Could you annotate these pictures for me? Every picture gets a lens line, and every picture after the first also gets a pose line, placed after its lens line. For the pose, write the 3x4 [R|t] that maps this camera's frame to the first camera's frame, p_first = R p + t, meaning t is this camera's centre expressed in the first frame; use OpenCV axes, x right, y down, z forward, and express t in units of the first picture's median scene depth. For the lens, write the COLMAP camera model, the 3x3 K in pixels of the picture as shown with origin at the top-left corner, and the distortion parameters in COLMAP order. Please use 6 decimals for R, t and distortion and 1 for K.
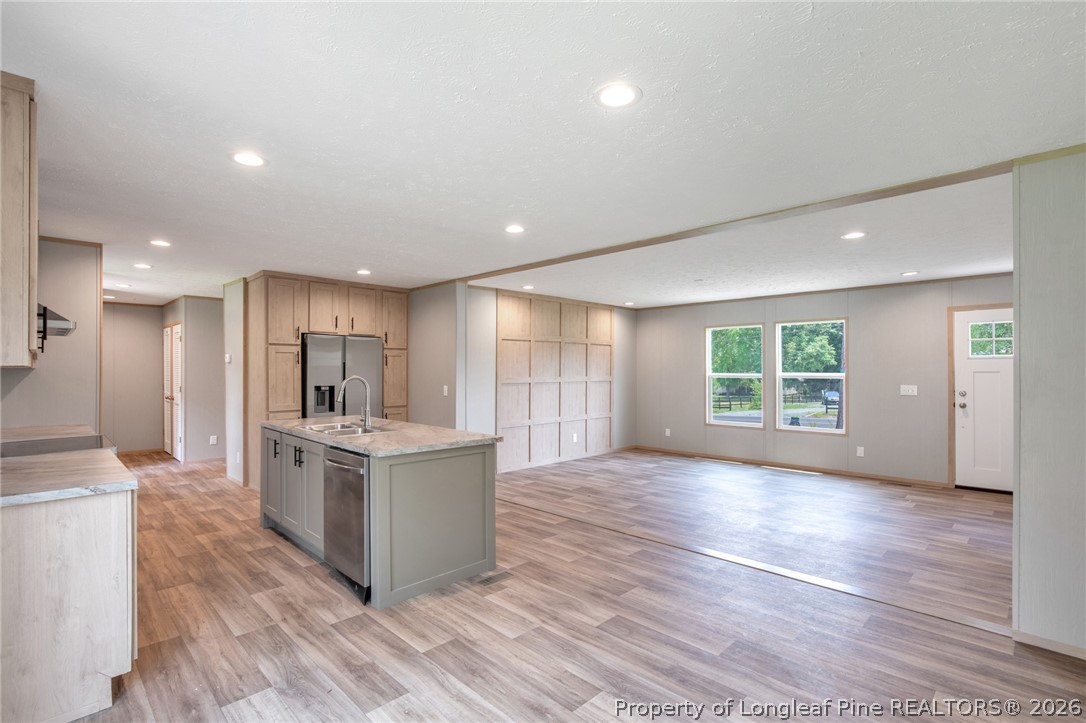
lens RADIAL K [[515.7, 0, 545.1], [0, 515.7, 367.7], [0, 0, 1]] dist [-0.011088, -0.000335]
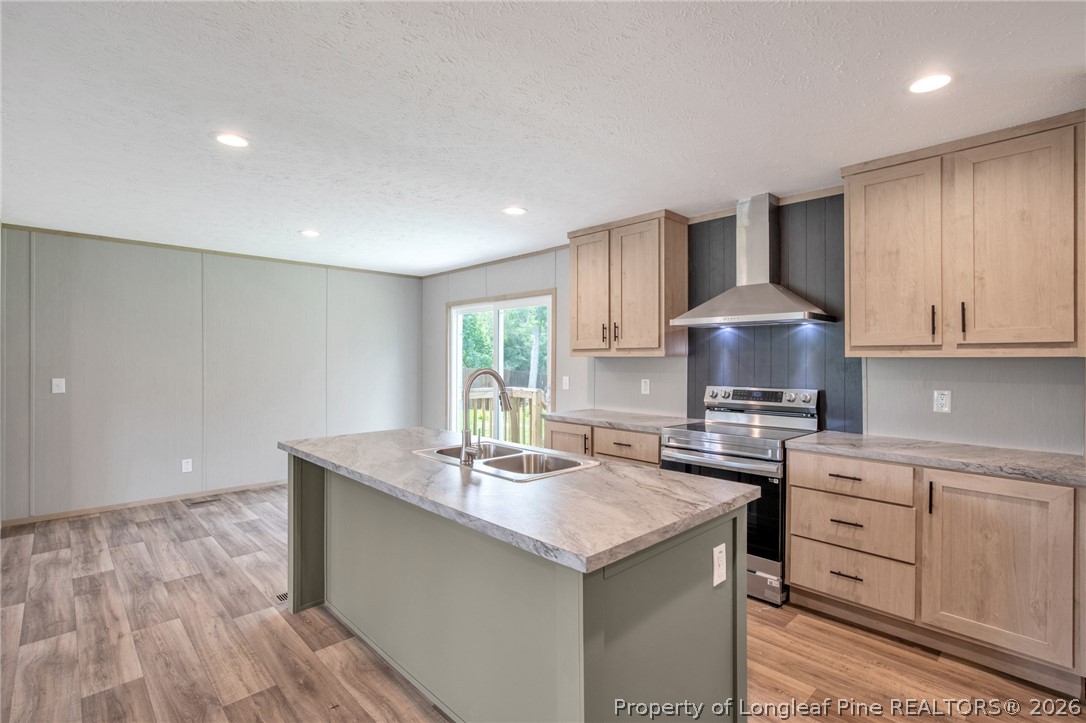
lens RADIAL K [[514.0, 0, 544.1], [0, 514.0, 349.8], [0, 0, 1]] dist [-0.013459, 0.004991]
pose [[-0.999826, -0.002027, 0.018540, -0.456726], [-0.002416, 0.999777, -0.020998, 0.006262], [-0.018493, -0.021039, -0.999608, 1.618169]]
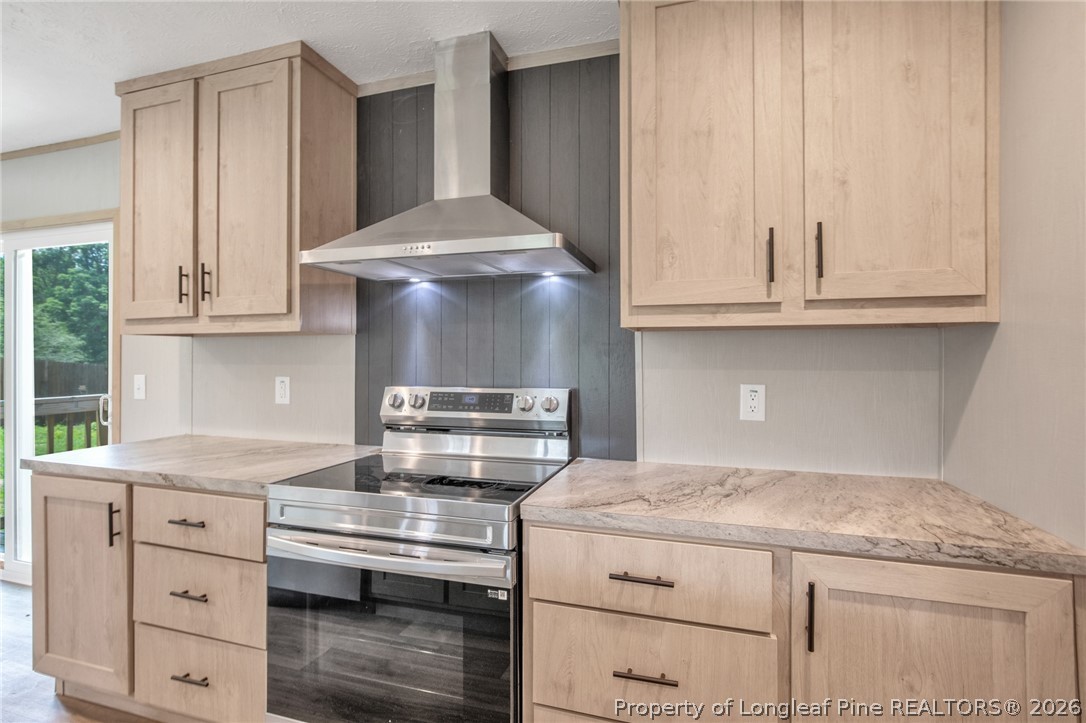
lens RADIAL K [[500.3, 0, 543.5], [0, 500.3, 368.6], [0, 0, 1]] dist [-0.017565, 0.001510]
pose [[-0.879606, 0.011550, -0.475562, -0.641982], [0.002061, 0.999788, 0.020470, 0.024332], [0.475698, 0.017026, -0.879444, 1.180079]]
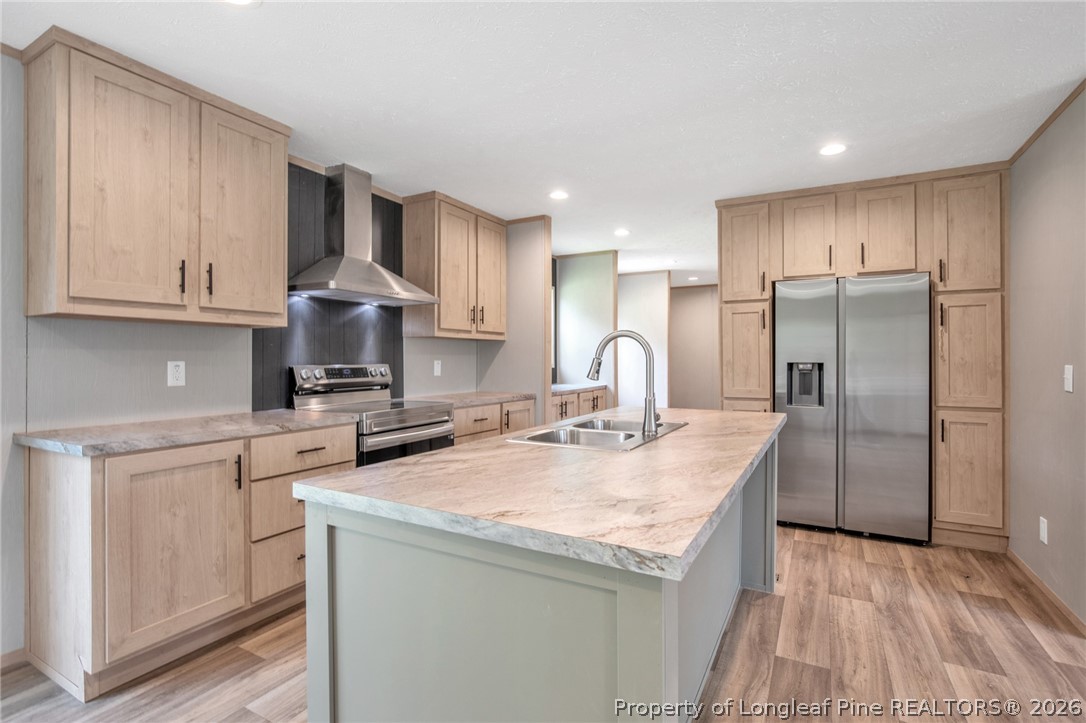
lens RADIAL K [[509.8, 0, 543.0], [0, 509.8, 361.5], [0, 0, 1]] dist [-0.015924, 0.000444]
pose [[0.280633, 0.002339, -0.959812, 0.098048], [0.004482, 0.999983, 0.003747, 0.045345], [0.959805, -0.005353, 0.280618, 0.799050]]
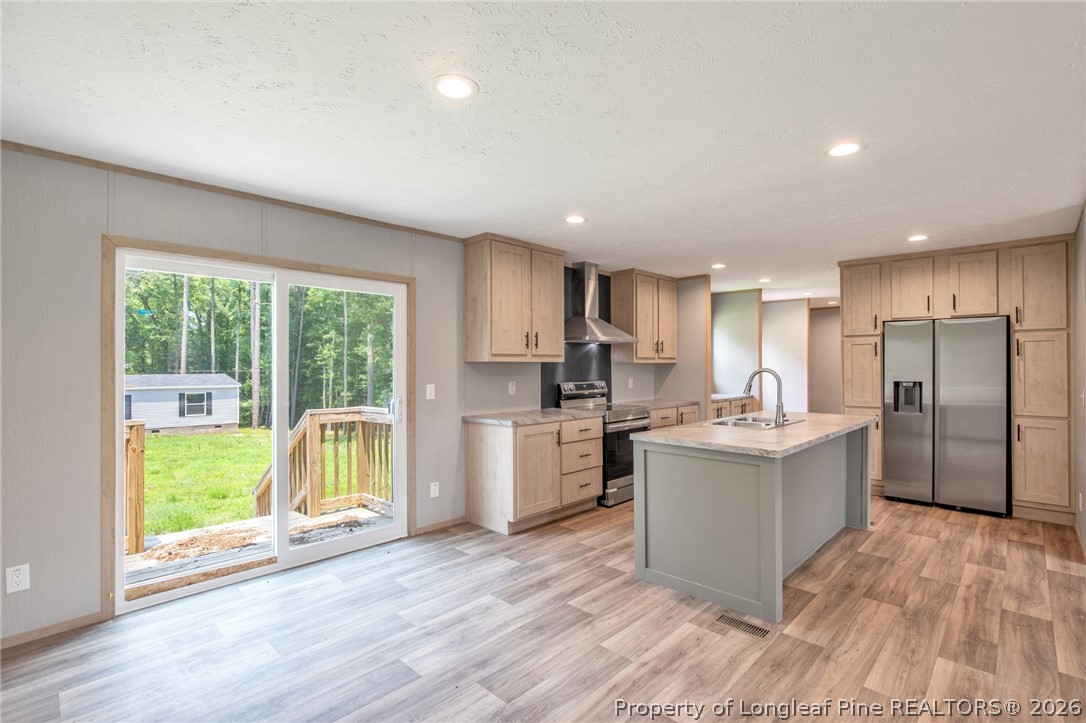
lens RADIAL K [[500.3, 0, 543.5], [0, 500.3, 368.6], [0, 0, 1]] dist [-0.017565, 0.001510]
pose [[0.015726, 0.003643, -0.999870, 0.563867], [0.007443, 0.999965, 0.003760, 0.009824], [0.999849, -0.007502, 0.015698, 0.588505]]
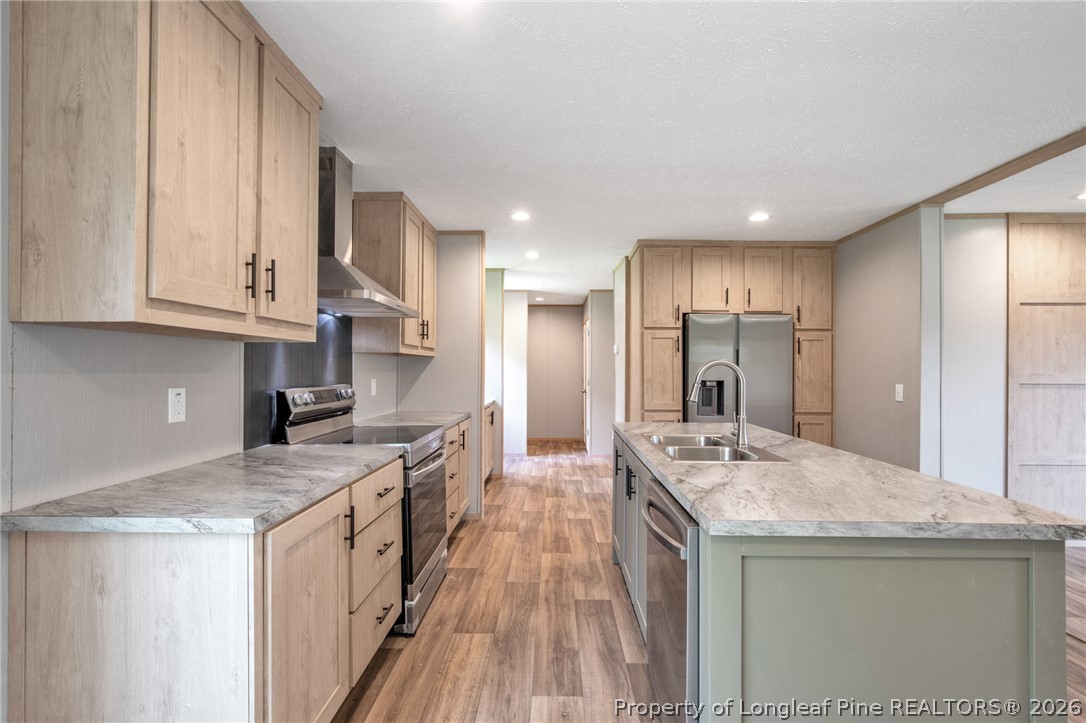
lens RADIAL K [[507.1, 0, 544.6], [0, 507.1, 367.9], [0, 0, 1]] dist [-0.012966, 0.001527]
pose [[0.693729, 0.000036, -0.720236, -0.087829], [-0.002024, 0.999996, -0.001899, 0.027475], [0.720233, 0.002775, 0.693726, 0.454194]]
